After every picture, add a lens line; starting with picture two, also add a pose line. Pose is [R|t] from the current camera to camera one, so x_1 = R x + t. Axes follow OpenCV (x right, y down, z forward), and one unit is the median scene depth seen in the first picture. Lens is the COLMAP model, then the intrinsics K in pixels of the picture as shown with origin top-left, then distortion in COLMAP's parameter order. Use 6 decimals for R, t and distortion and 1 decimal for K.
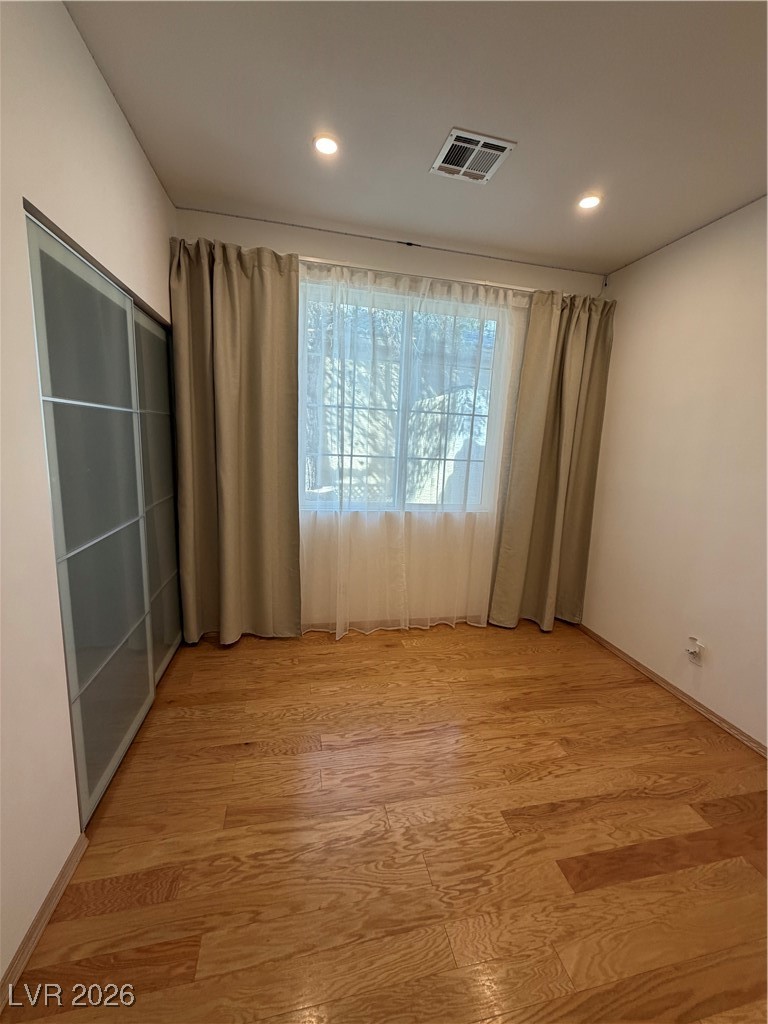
lens RADIAL K [[411.1, 0, 384.0], [0, 411.1, 512.0], [0, 0, 1]] dist [-0.000181, -0.000105]
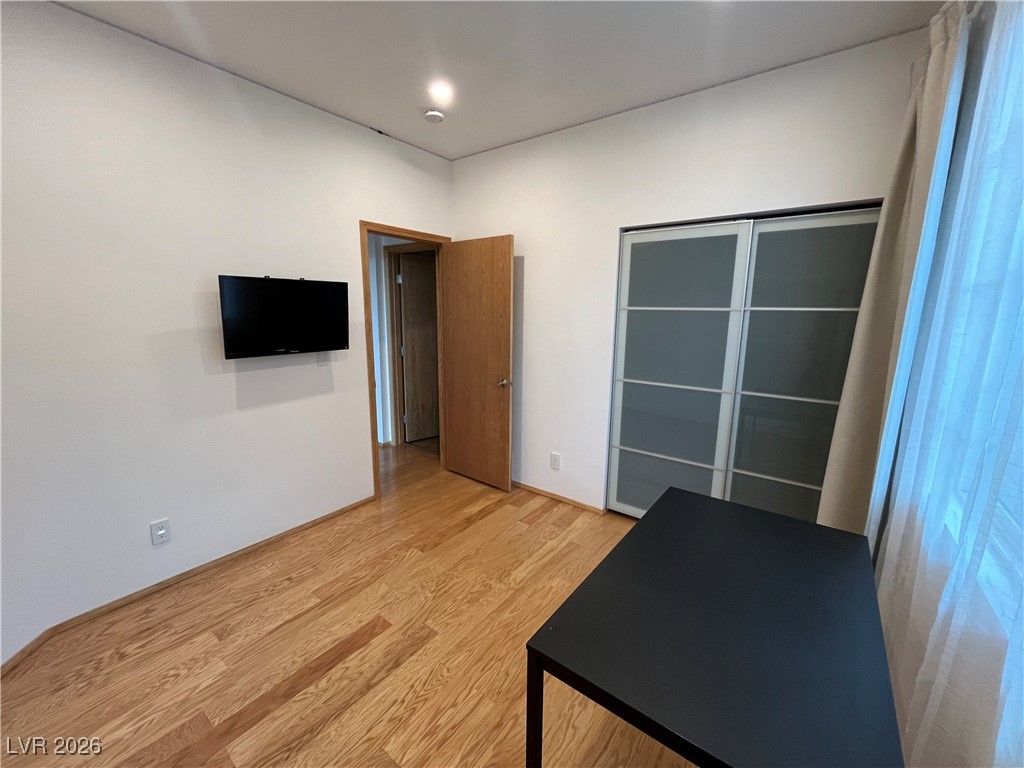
lens RADIAL K [[412.8, 0, 513.2], [0, 412.8, 383.4], [0, 0, 1]] dist [0.000330, 0.000050]
pose [[-0.758480, 0.061111, -0.648825, 0.816096], [-0.162925, 0.946198, 0.279580, -0.301811], [0.631003, 0.317765, -0.707715, 1.684396]]
